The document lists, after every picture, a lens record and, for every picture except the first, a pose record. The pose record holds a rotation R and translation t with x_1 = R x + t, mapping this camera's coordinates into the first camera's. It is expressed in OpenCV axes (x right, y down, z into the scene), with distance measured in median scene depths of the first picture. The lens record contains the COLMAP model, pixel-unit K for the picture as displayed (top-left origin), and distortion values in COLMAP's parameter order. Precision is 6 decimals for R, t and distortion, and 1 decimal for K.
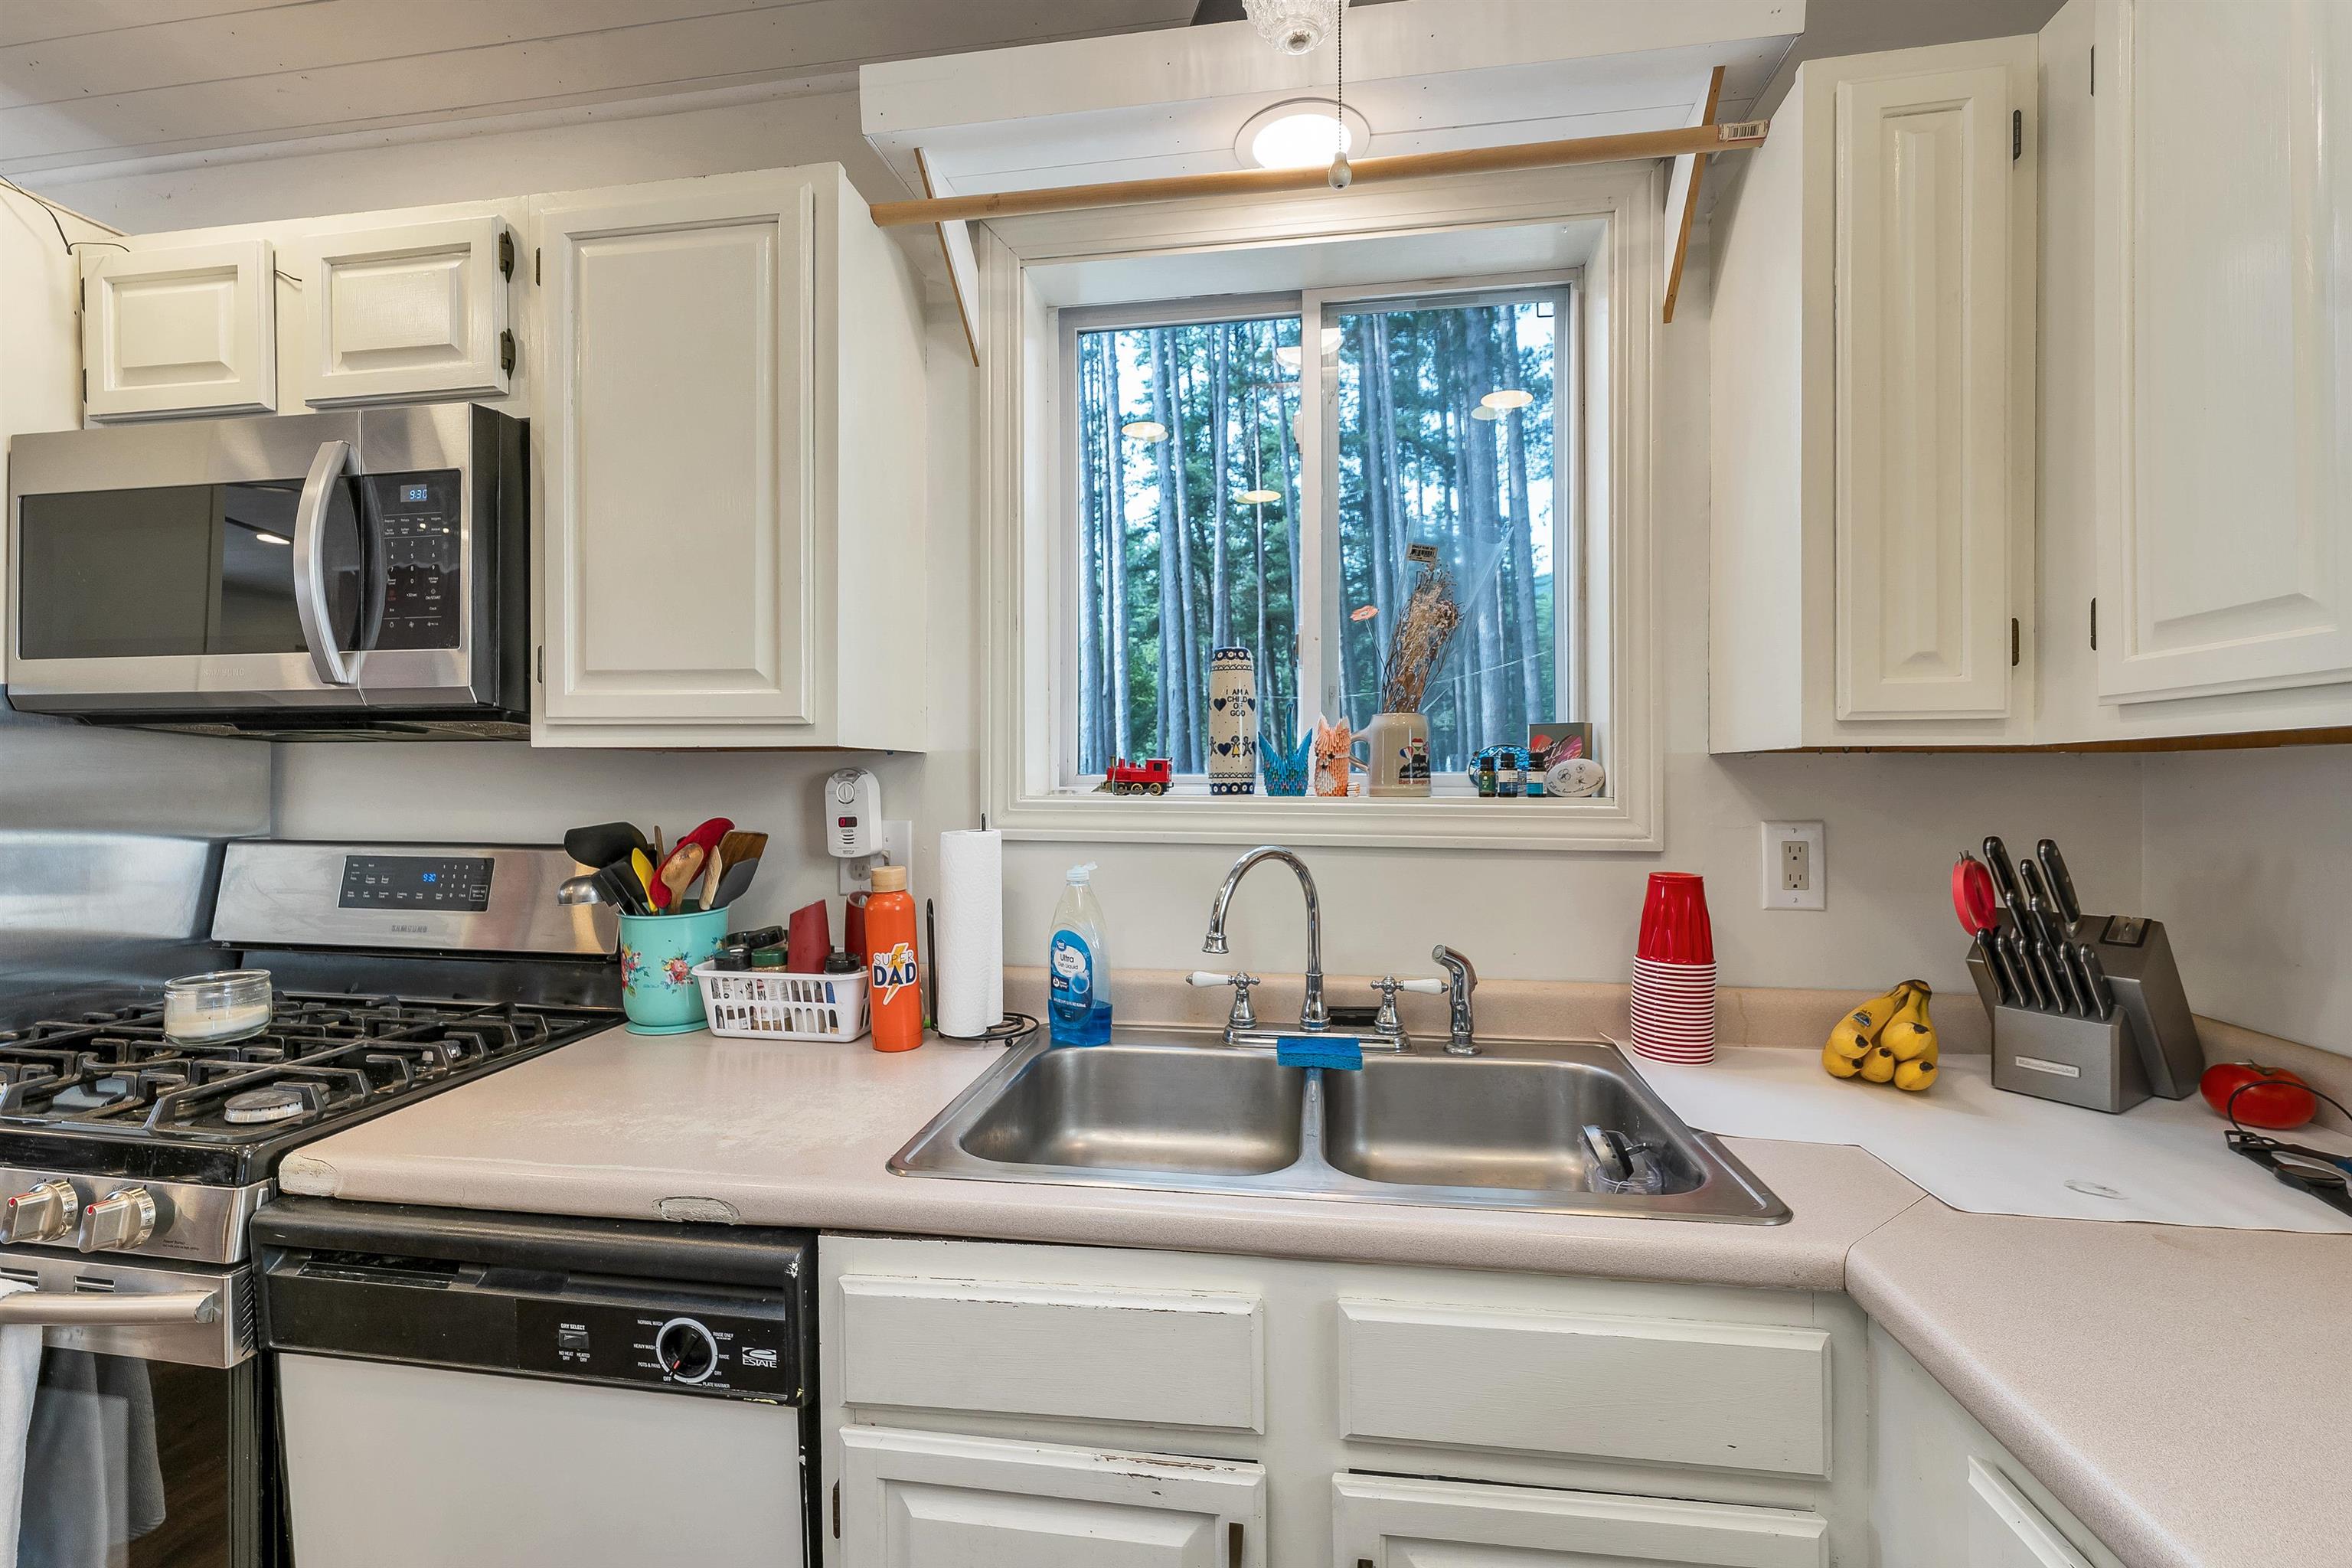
lens RADIAL K [[990.2, 0, 1165.9], [0, 990.2, 786.2], [0, 0, 1]] dist [0.001713, -0.000116]
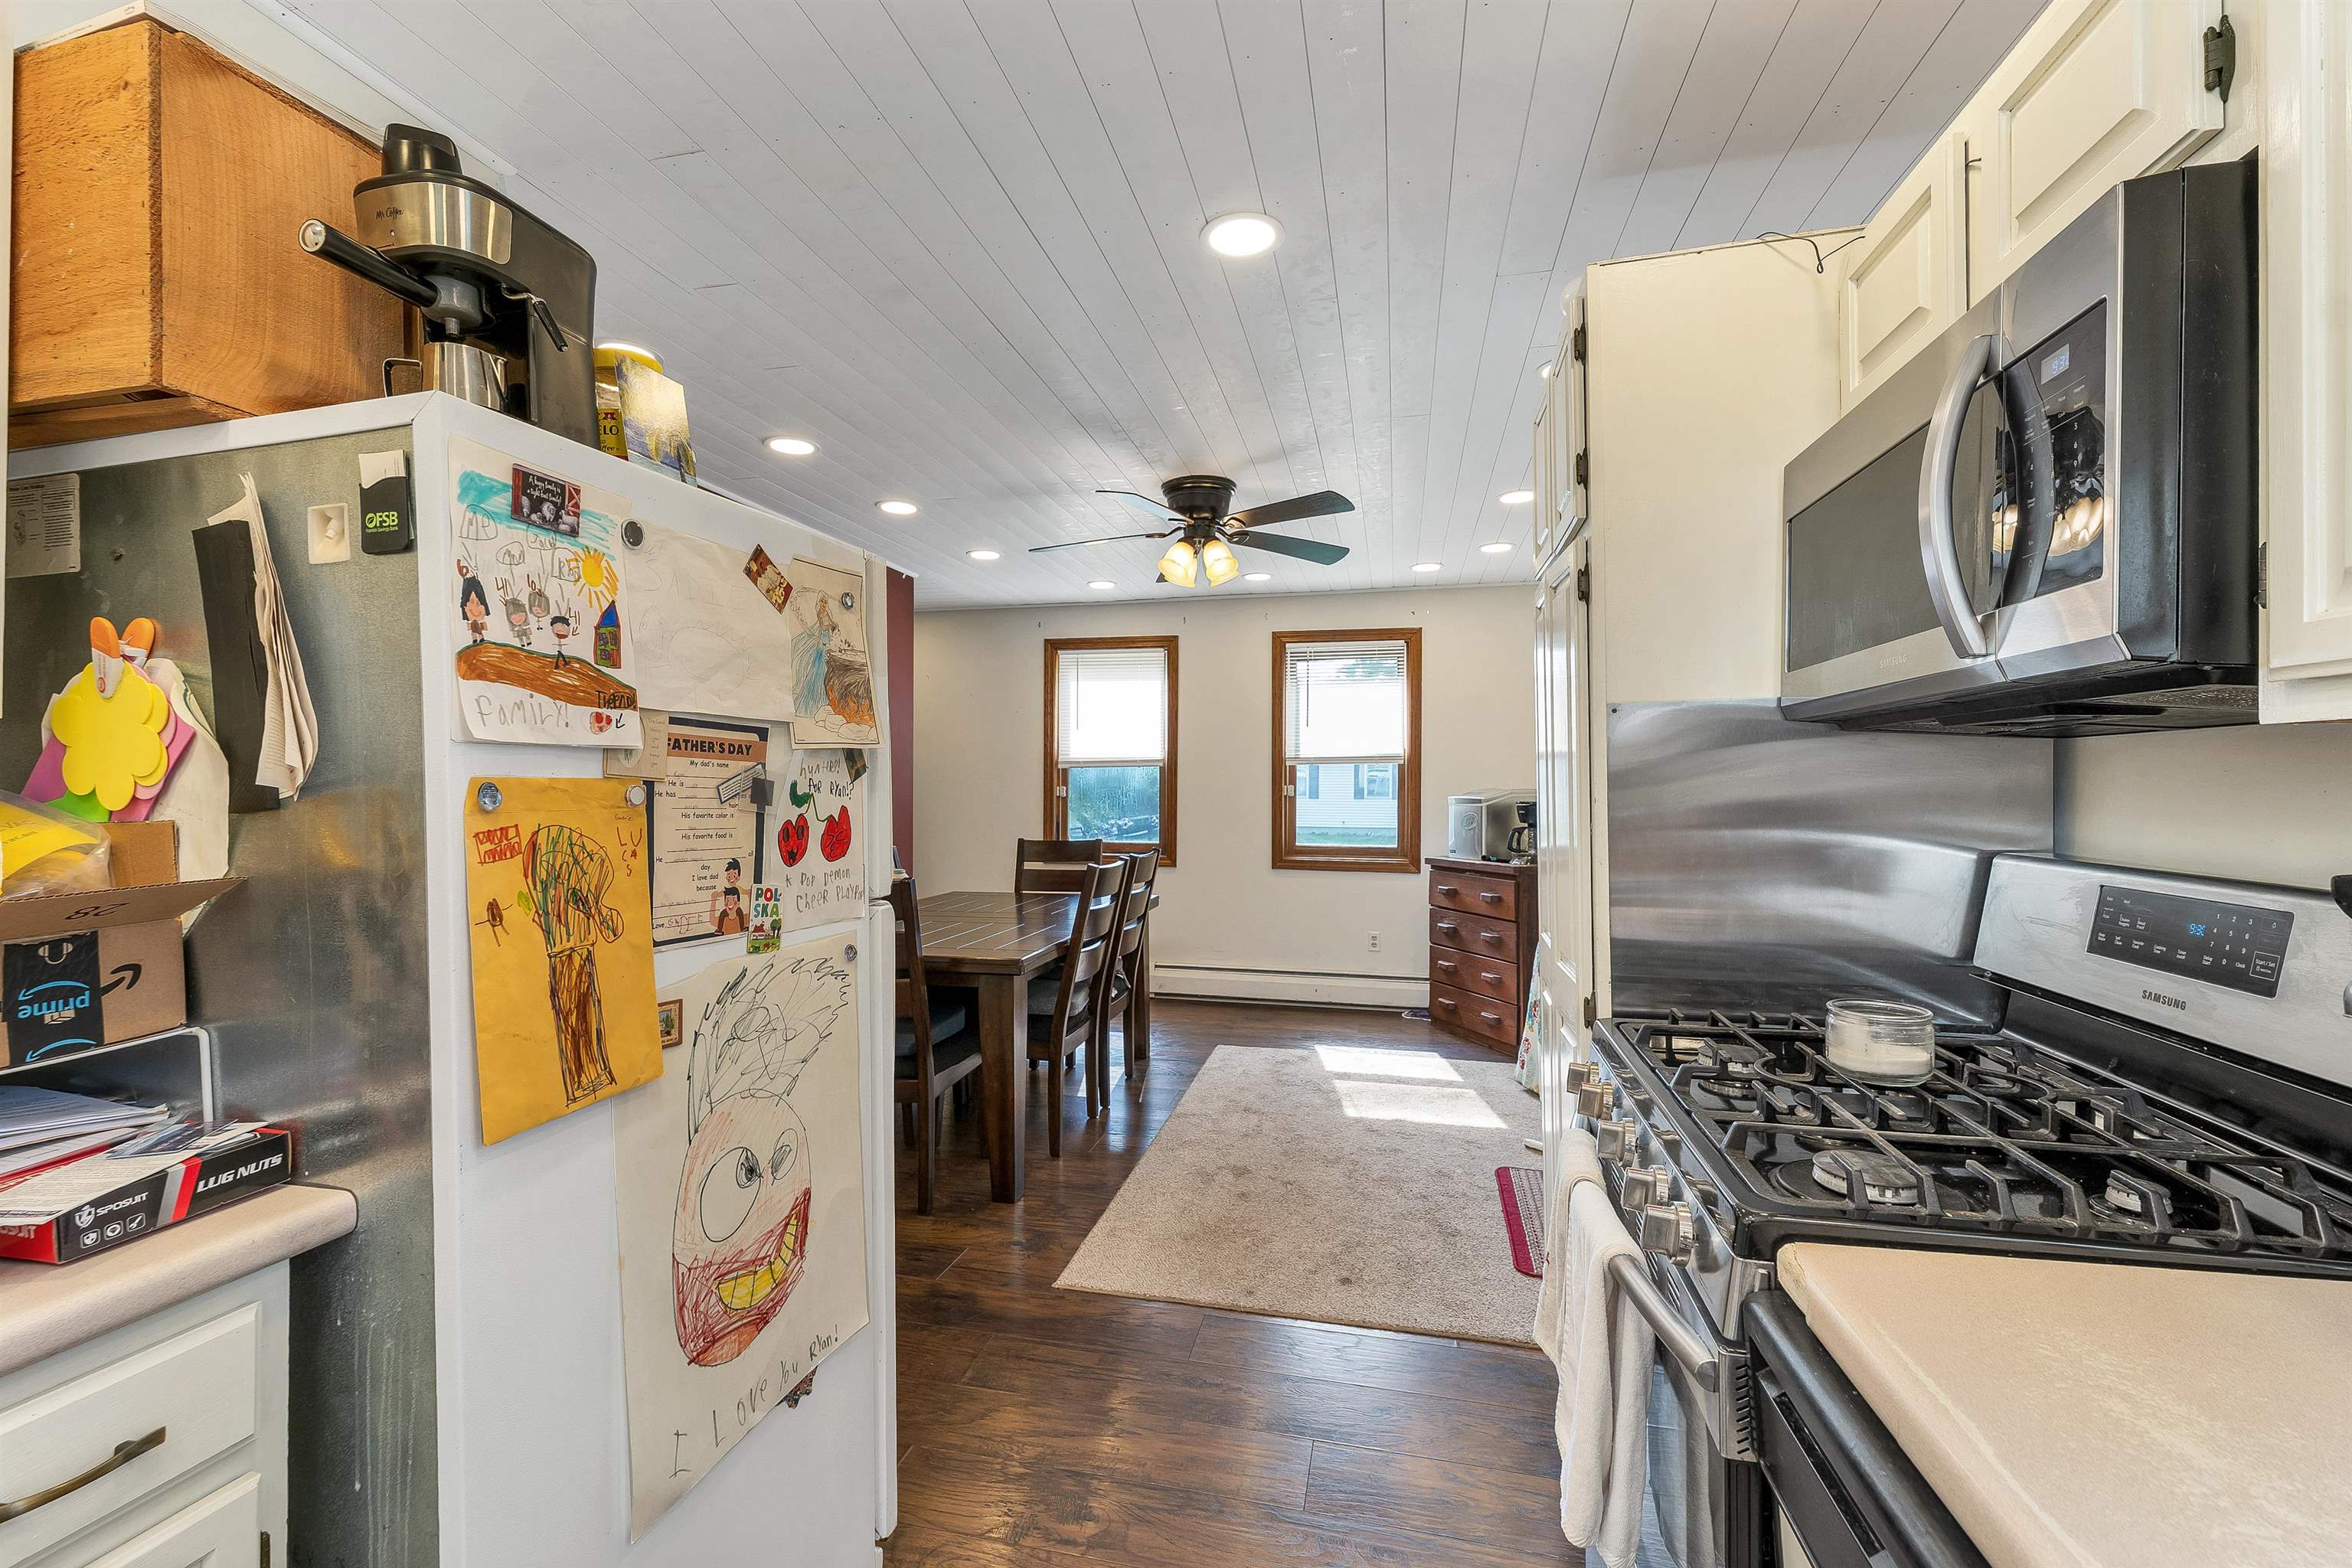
lens RADIAL K [[990.2, 0, 1165.9], [0, 990.2, 786.2], [0, 0, 1]] dist [0.001713, -0.000116]
pose [[-0.078967, 0.001943, -0.996875, -0.025903], [-0.005732, 0.999981, 0.002403, -0.002422], [0.996861, 0.005904, -0.078954, 0.415626]]
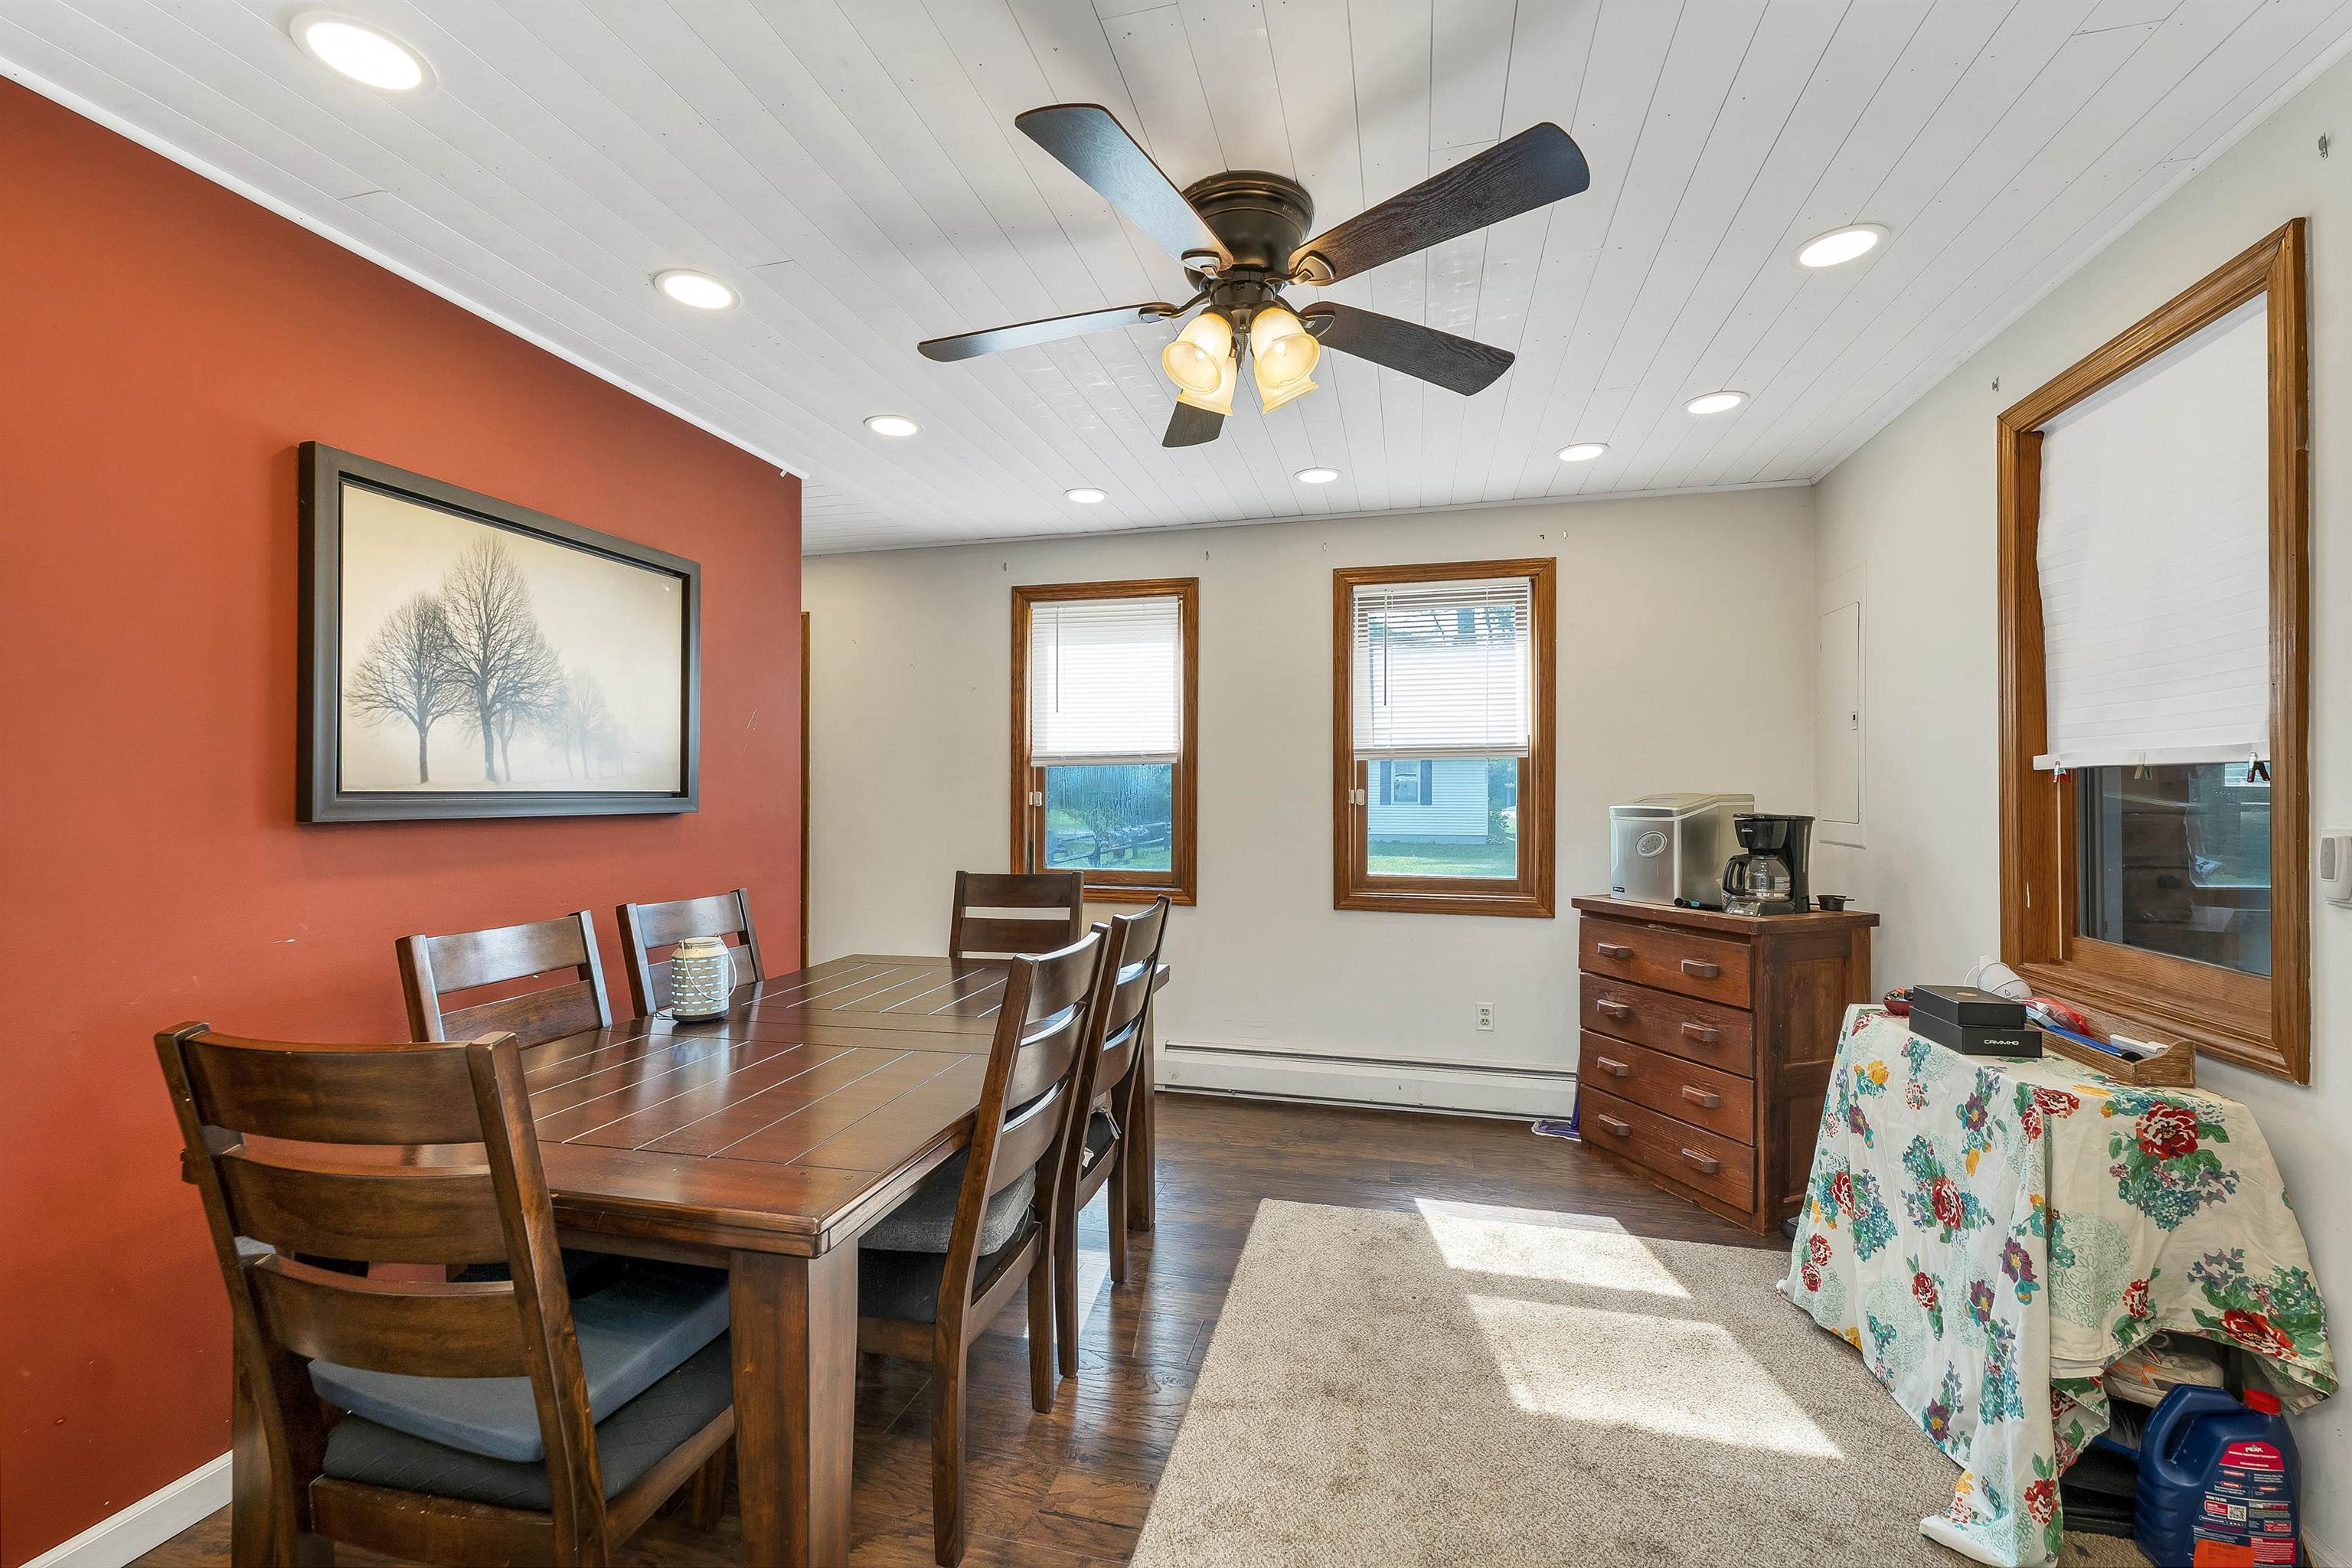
lens RADIAL K [[990.2, 0, 1165.9], [0, 990.2, 786.2], [0, 0, 1]] dist [0.001713, -0.000116]
pose [[-0.096824, -0.003354, -0.995296, -1.300474], [-0.003460, 0.999989, -0.003033, 0.001685], [0.995295, 0.003150, -0.096835, 0.322597]]
